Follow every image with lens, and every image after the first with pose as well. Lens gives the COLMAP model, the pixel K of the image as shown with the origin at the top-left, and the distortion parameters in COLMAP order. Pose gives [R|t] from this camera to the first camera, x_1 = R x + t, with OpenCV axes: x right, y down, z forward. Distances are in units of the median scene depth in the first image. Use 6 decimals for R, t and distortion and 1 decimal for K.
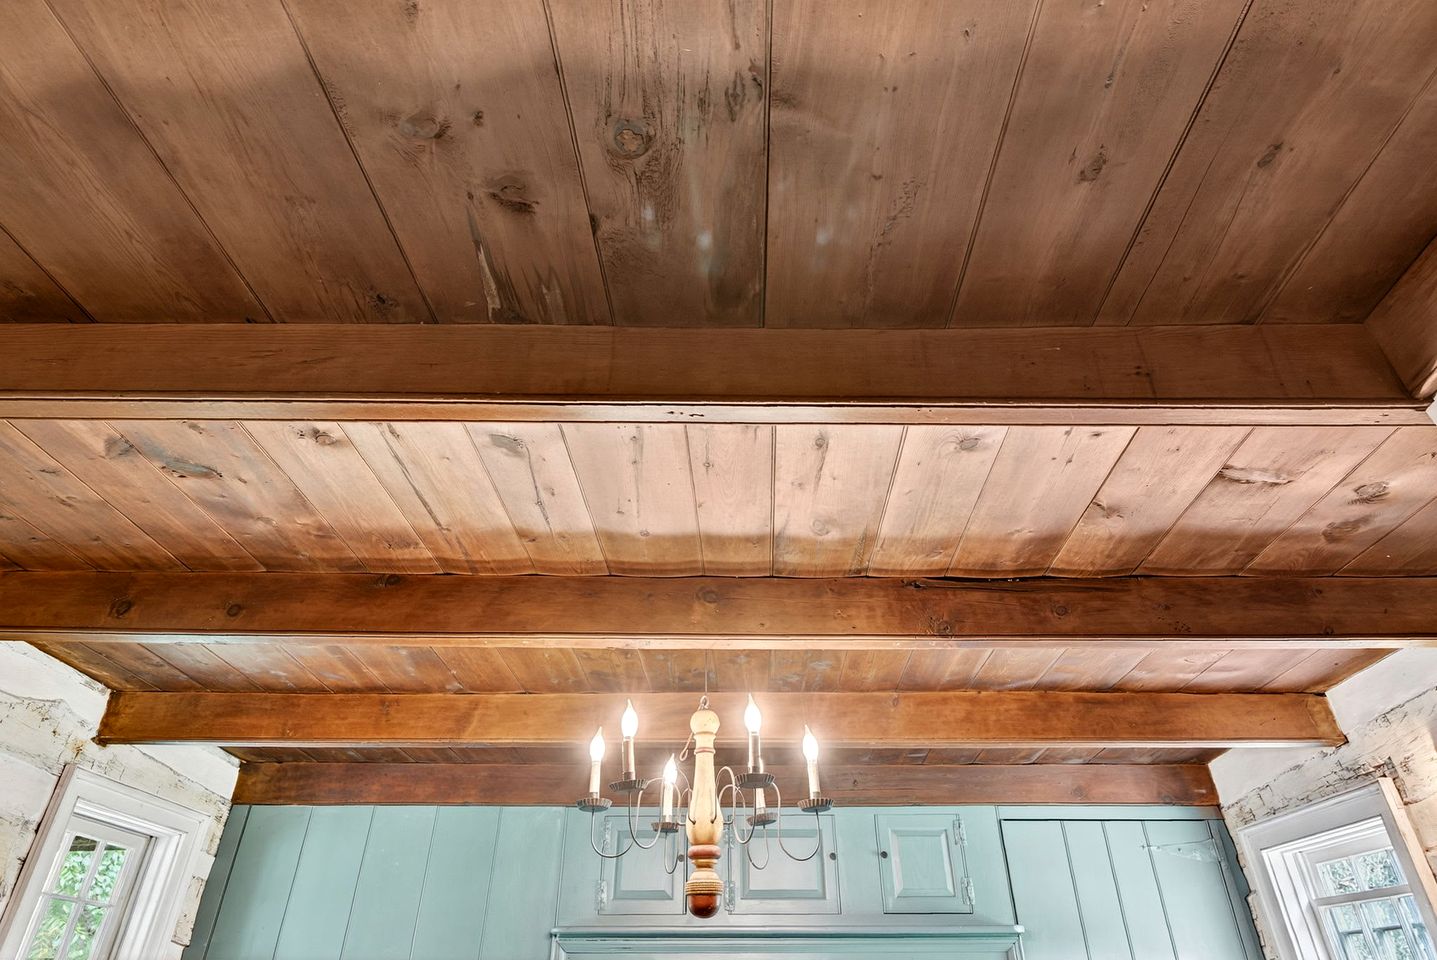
lens RADIAL K [[761.3, 0, 718.5], [0, 761.3, 480.0], [0, 0, 1]] dist [0.000643, 0.000273]
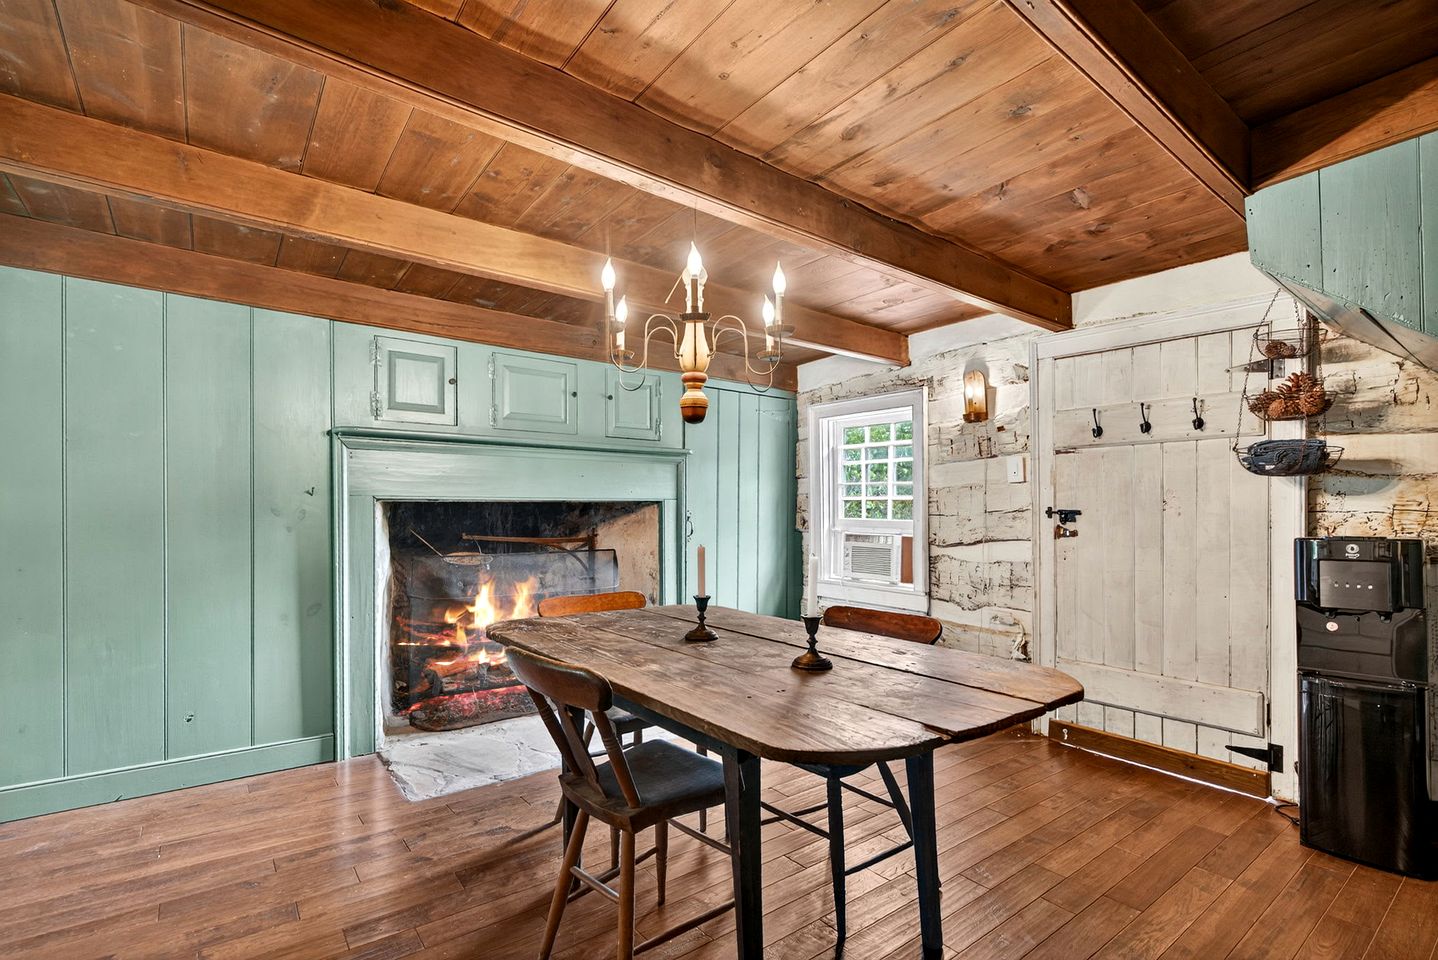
lens RADIAL K [[649.6, 0, 719.0], [0, 649.6, 480.0], [0, 0, 1]] dist [0.000287, 0.000399]
pose [[0.793022, 0.024431, 0.608702, -0.399415], [-0.346092, 0.840354, 0.417163, 0.107707], [-0.501334, -0.541487, 0.674875, 0.105104]]
